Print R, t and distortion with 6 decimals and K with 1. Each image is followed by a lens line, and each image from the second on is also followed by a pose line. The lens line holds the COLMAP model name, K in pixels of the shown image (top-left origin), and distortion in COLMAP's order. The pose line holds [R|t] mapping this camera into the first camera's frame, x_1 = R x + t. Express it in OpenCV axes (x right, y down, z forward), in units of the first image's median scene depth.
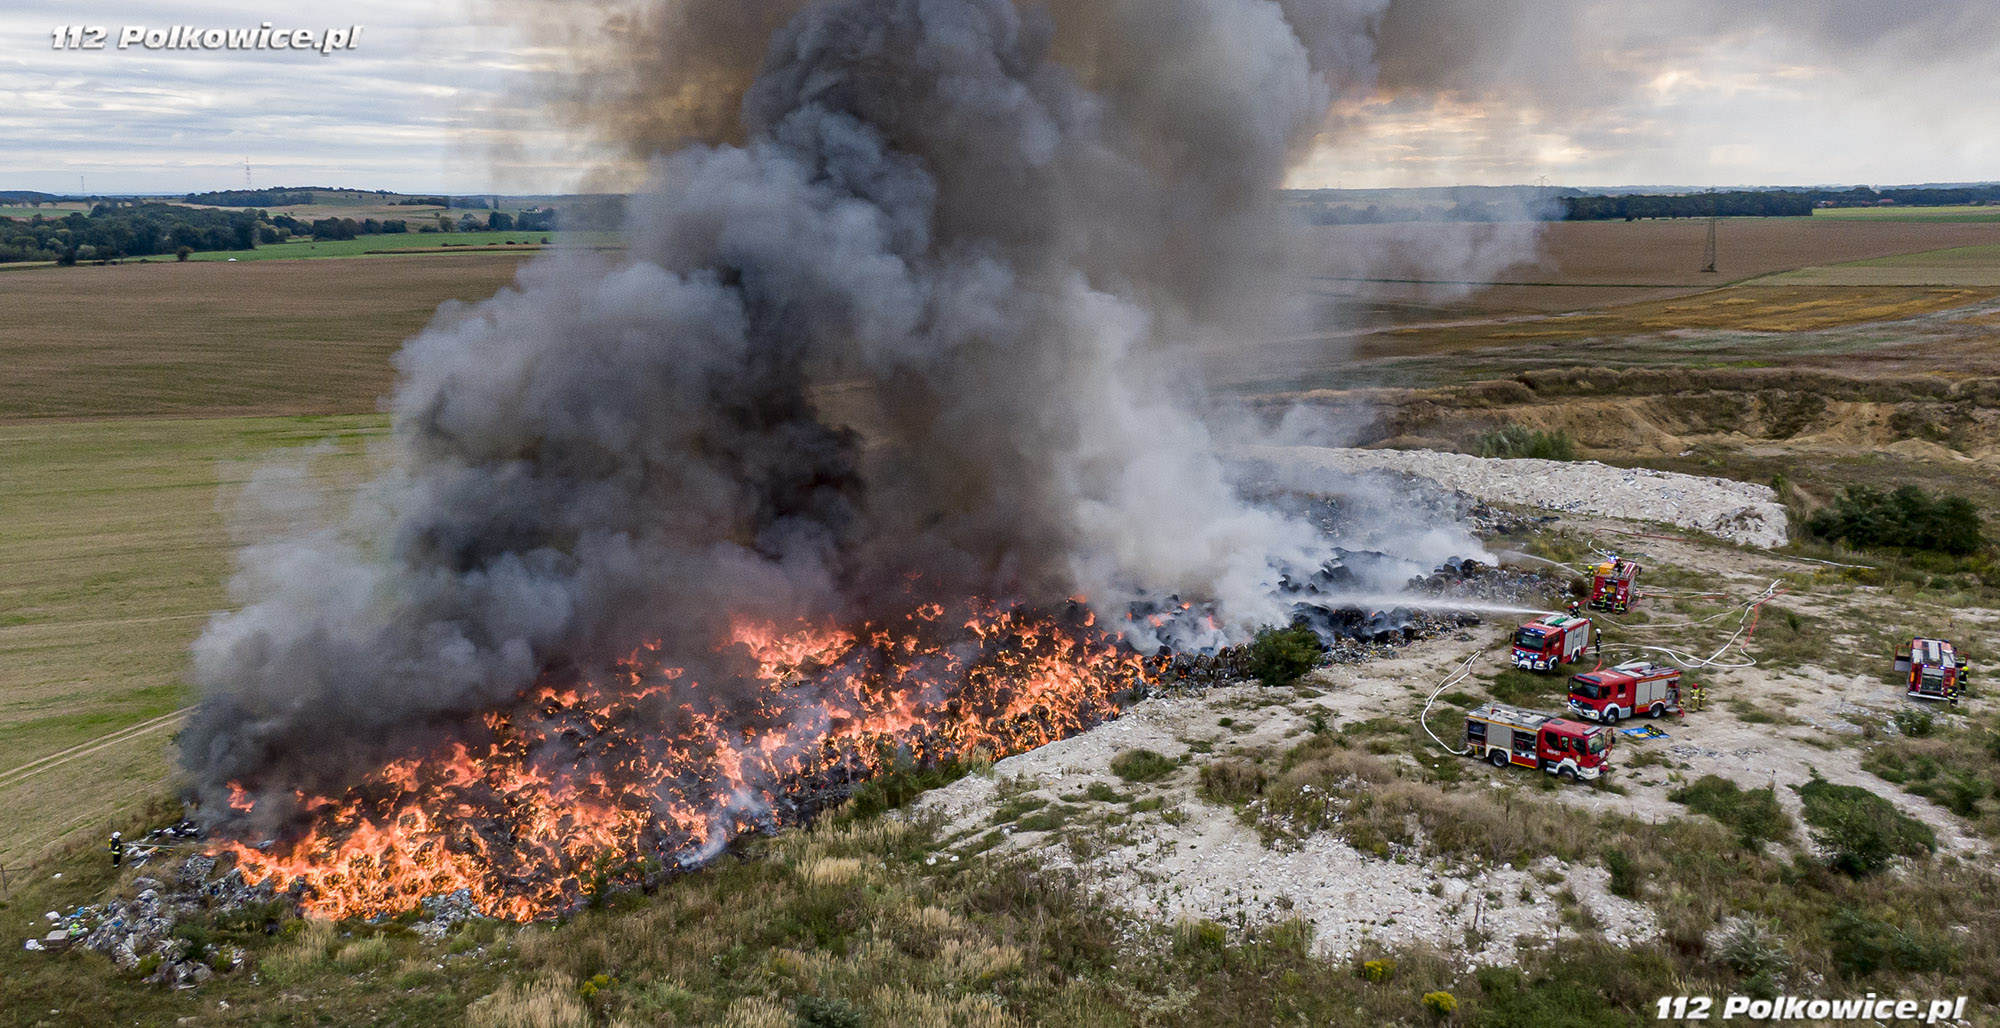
lens RADIAL K [[1687.4, 0, 914.2], [0, 1687.4, 451.2], [0, 0, 1]] dist [0.039386, -0.048552]
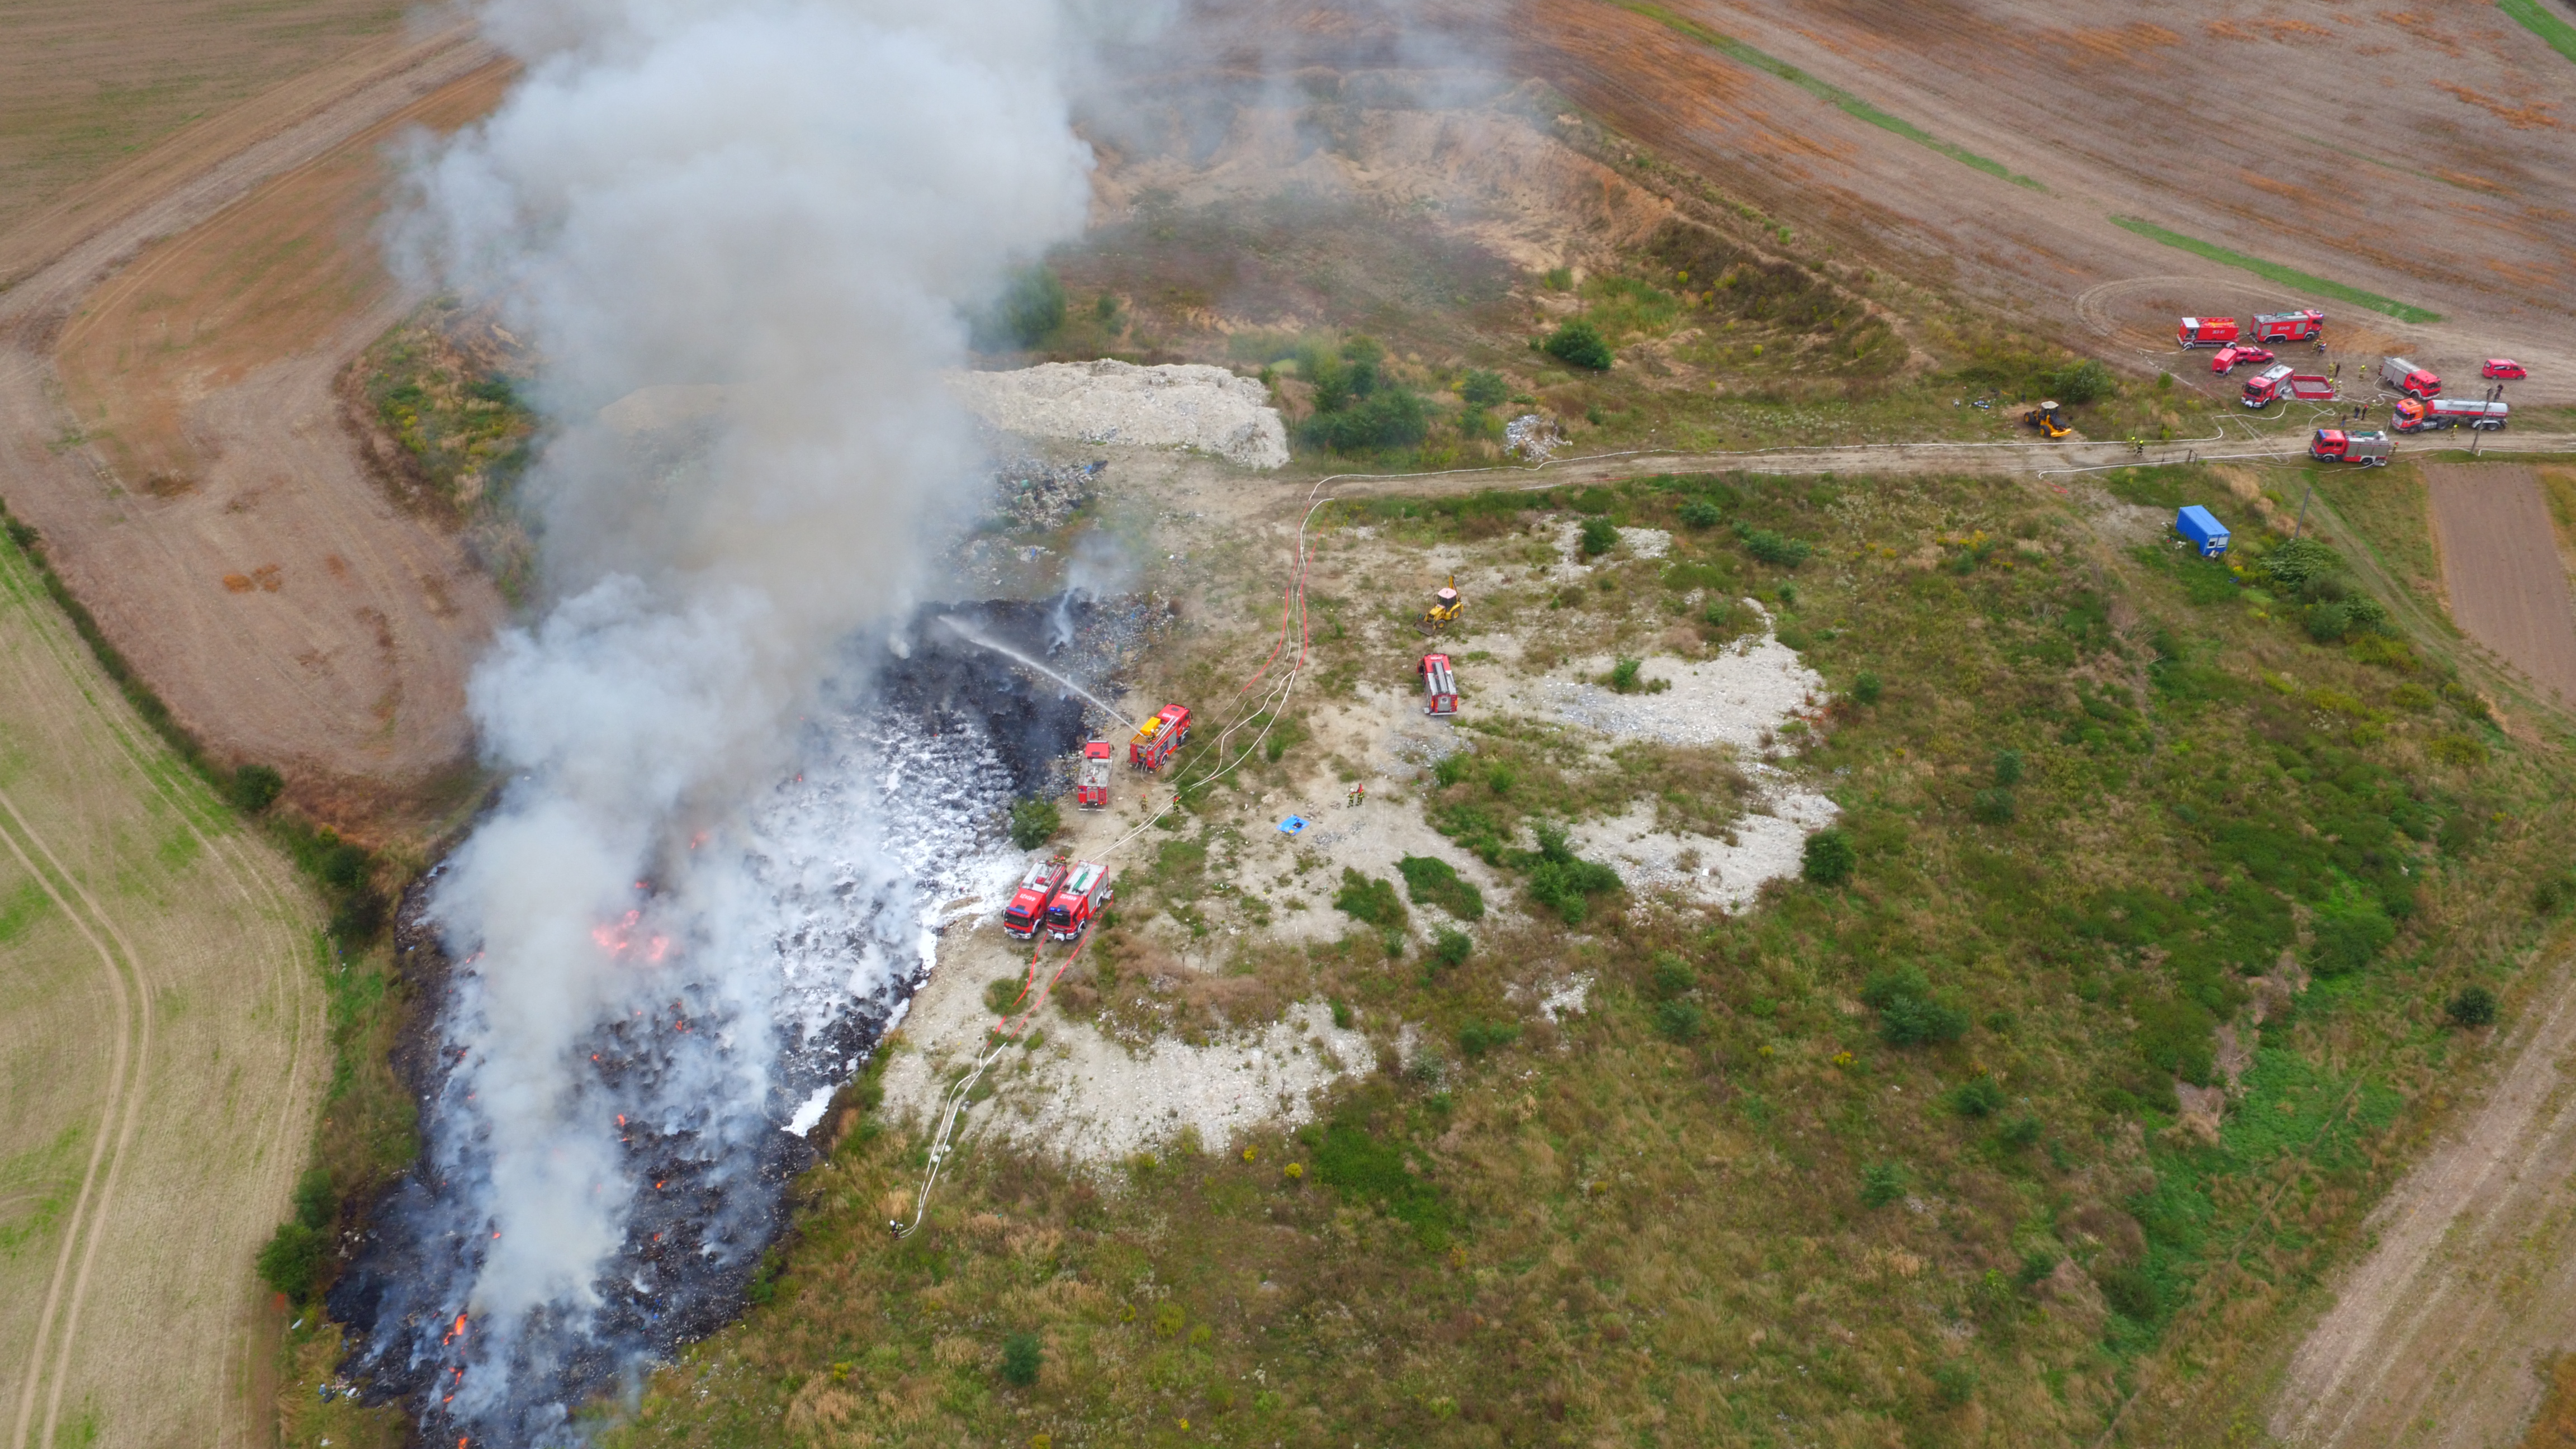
lens RADIAL K [[2240.6, 0, 1290.2], [0, 2240.6, 726.7], [0, 0, 1]] dist [-0.002093, -0.009993]
pose [[0.835678, -0.309330, 0.453826, -0.449285], [0.094020, 0.894684, 0.436693, -0.817933], [-0.541113, -0.322266, 0.776751, -0.488134]]
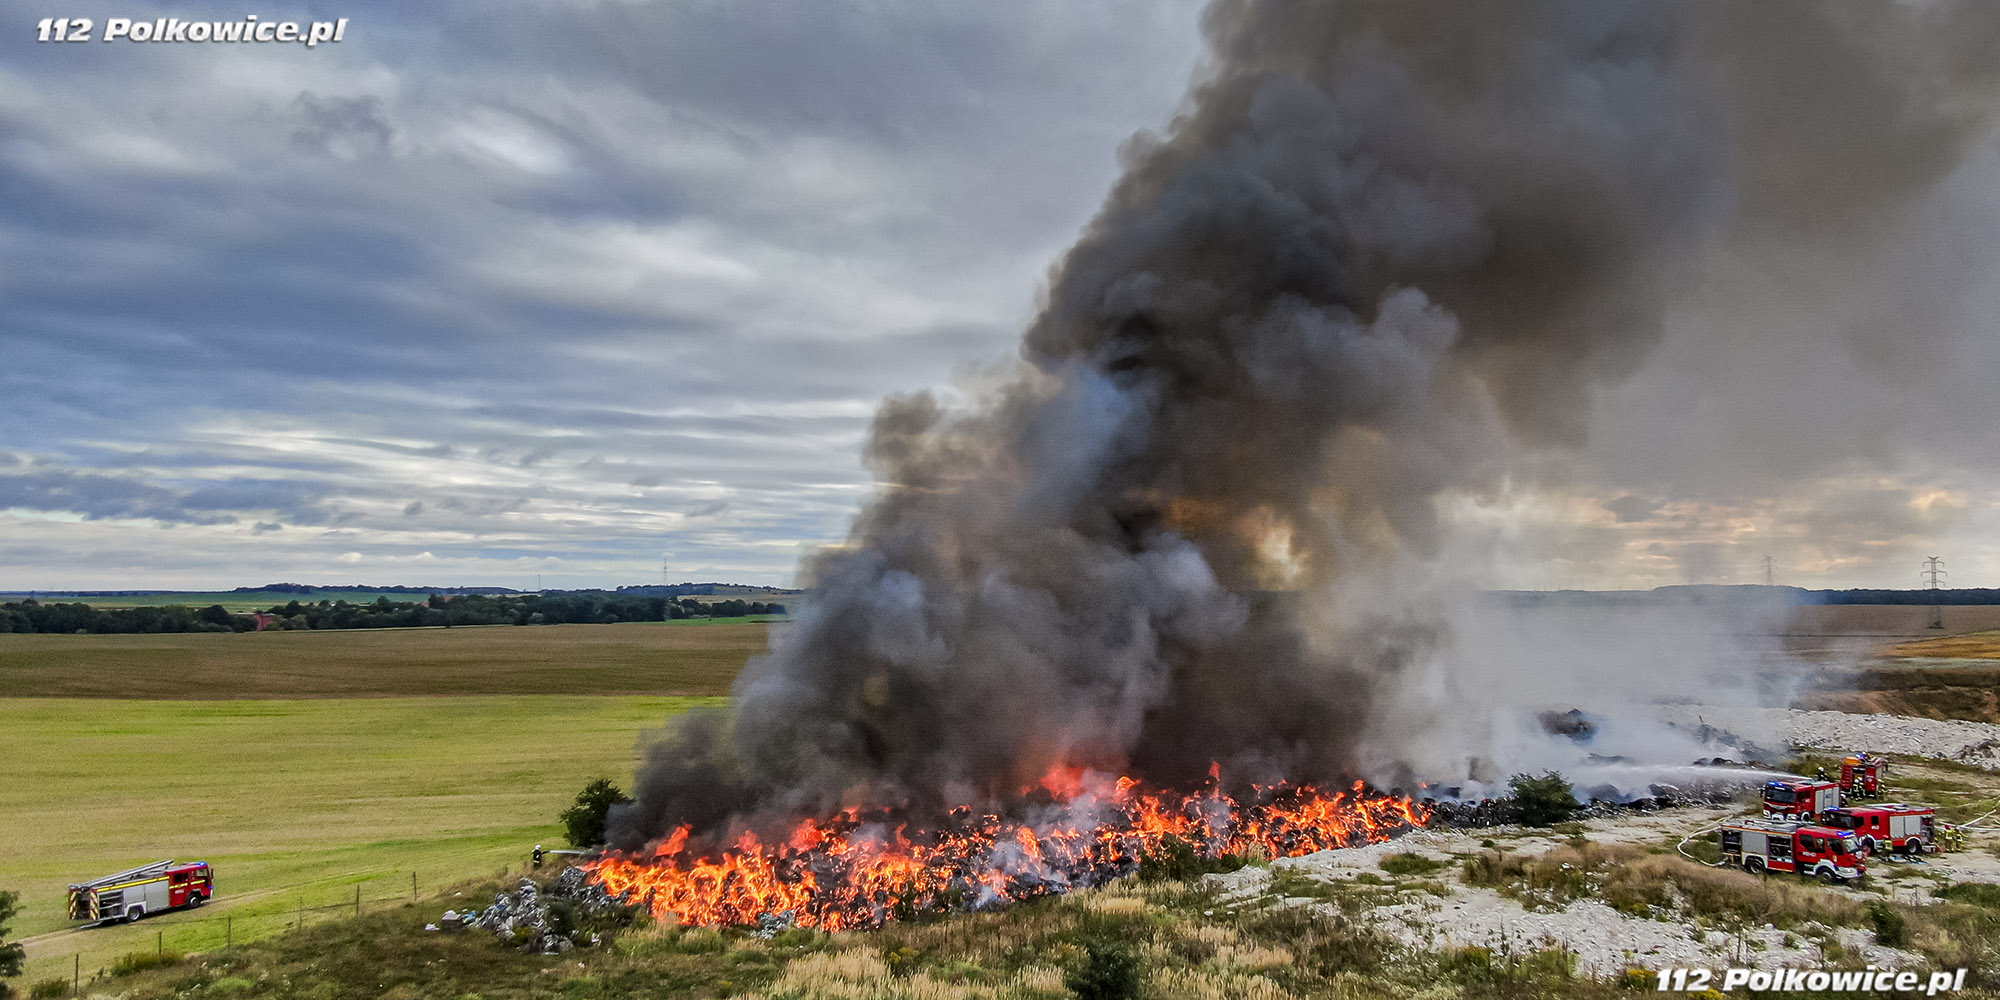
lens RADIAL K [[1443.9, 0, 1005.8], [0, 1443.9, 498.3], [0, 0, 1]] dist [-0.014496, 0.009147]
pose [[0.990510, -0.005532, -0.137326, 0.008541], [-0.023793, 0.977200, -0.210983, 0.165190], [0.135362, 0.212248, 0.967795, 0.026827]]
